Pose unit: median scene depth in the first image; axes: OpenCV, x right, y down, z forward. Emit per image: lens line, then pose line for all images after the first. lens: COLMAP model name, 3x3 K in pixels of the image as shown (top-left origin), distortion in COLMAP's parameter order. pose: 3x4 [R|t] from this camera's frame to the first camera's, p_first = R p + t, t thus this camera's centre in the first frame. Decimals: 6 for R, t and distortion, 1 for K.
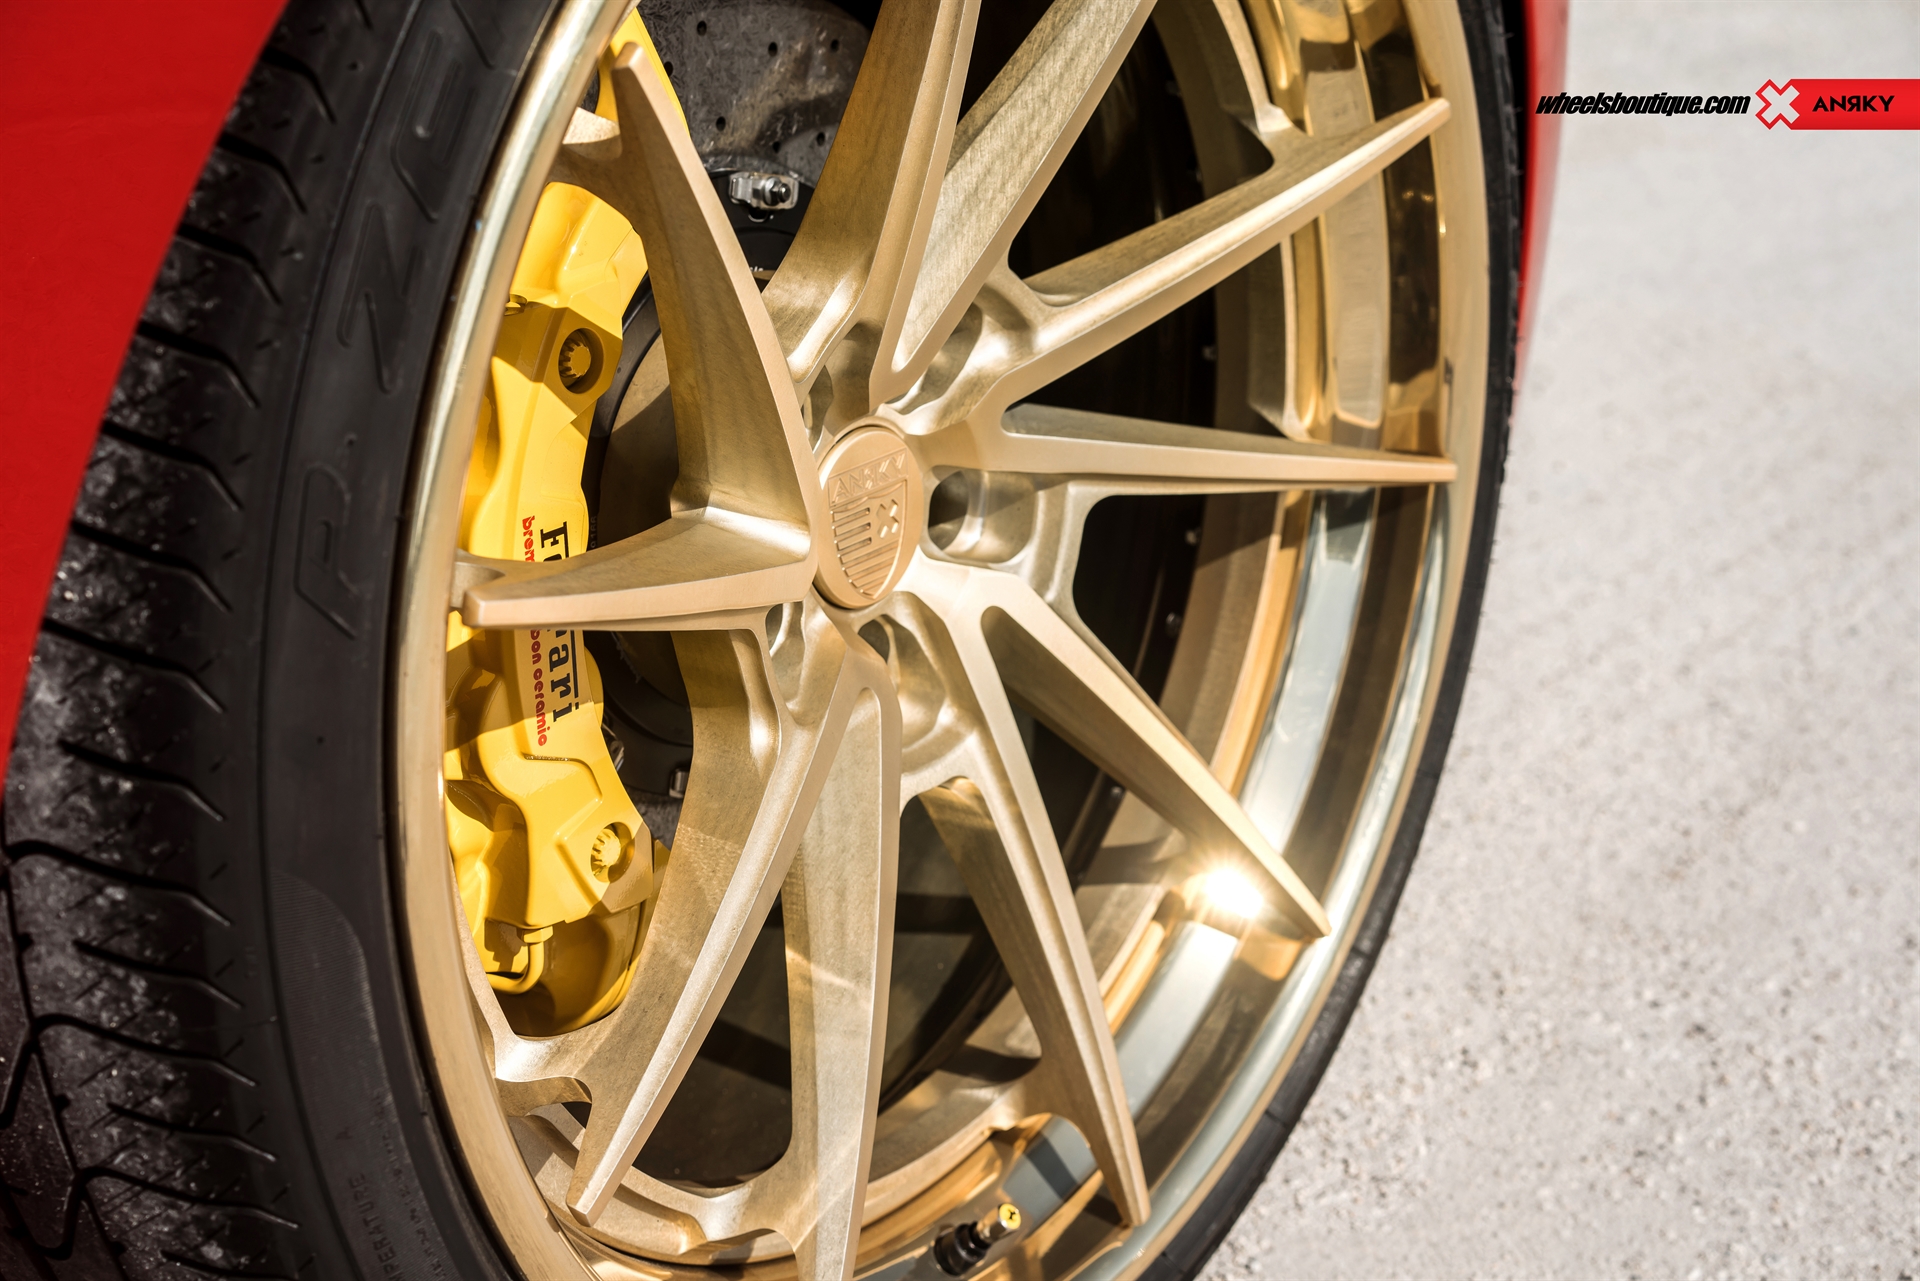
lens RADIAL K [[3030.9, 0, 947.5], [0, 3030.9, 644.2], [0, 0, 1]] dist [0.144527, 0.000000]
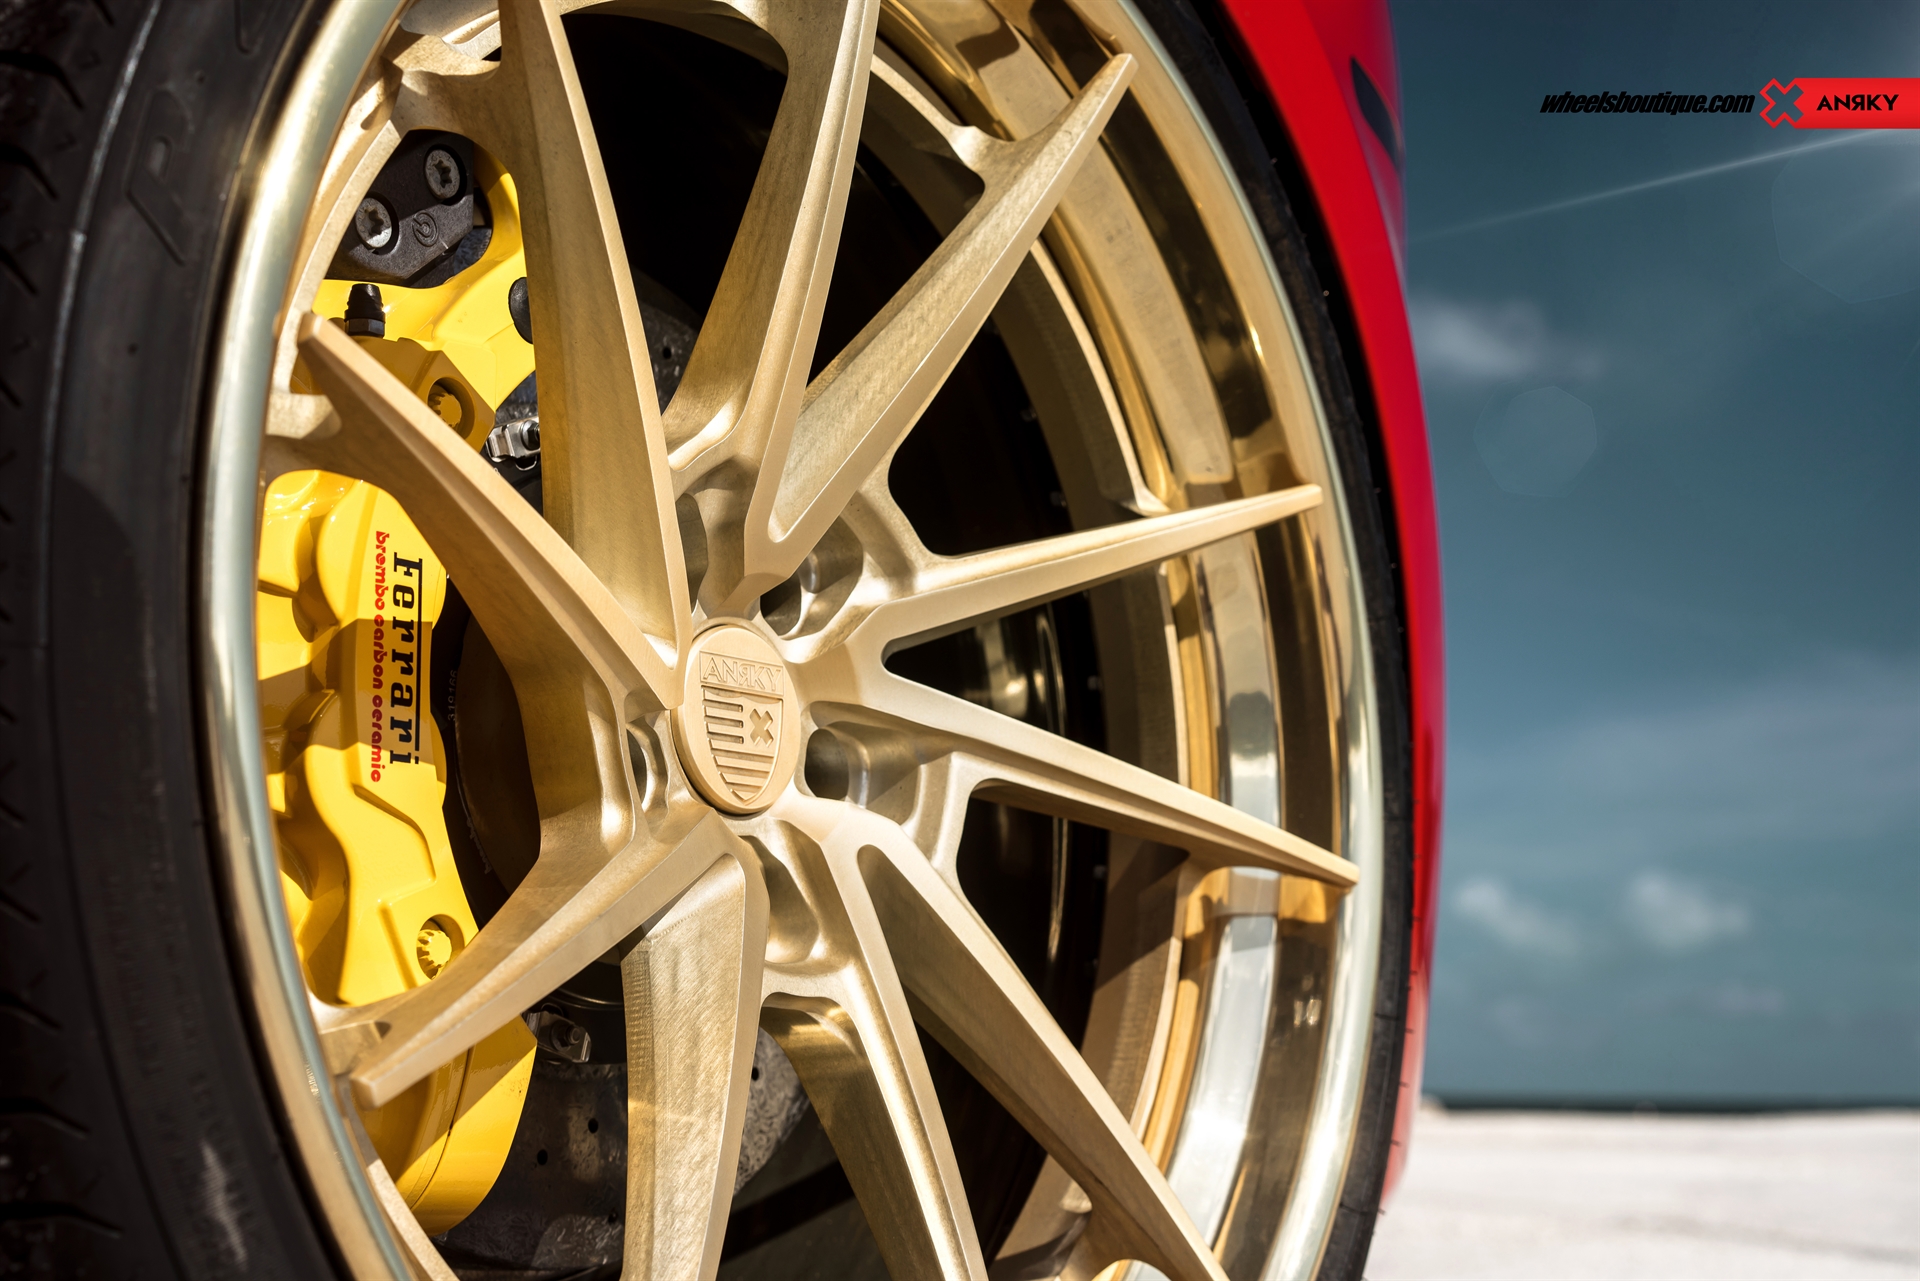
lens RADIAL K [[3030.9, 0, 972.8], [0, 3030.9, 644.2], [0, 0, 1]] dist [0.144527, 0.000000]
pose [[0.999735, 0.009799, 0.020814, 0.028692], [0.002149, 0.861019, -0.508569, 0.450986], [-0.022905, 0.508479, 0.860770, 0.162039]]
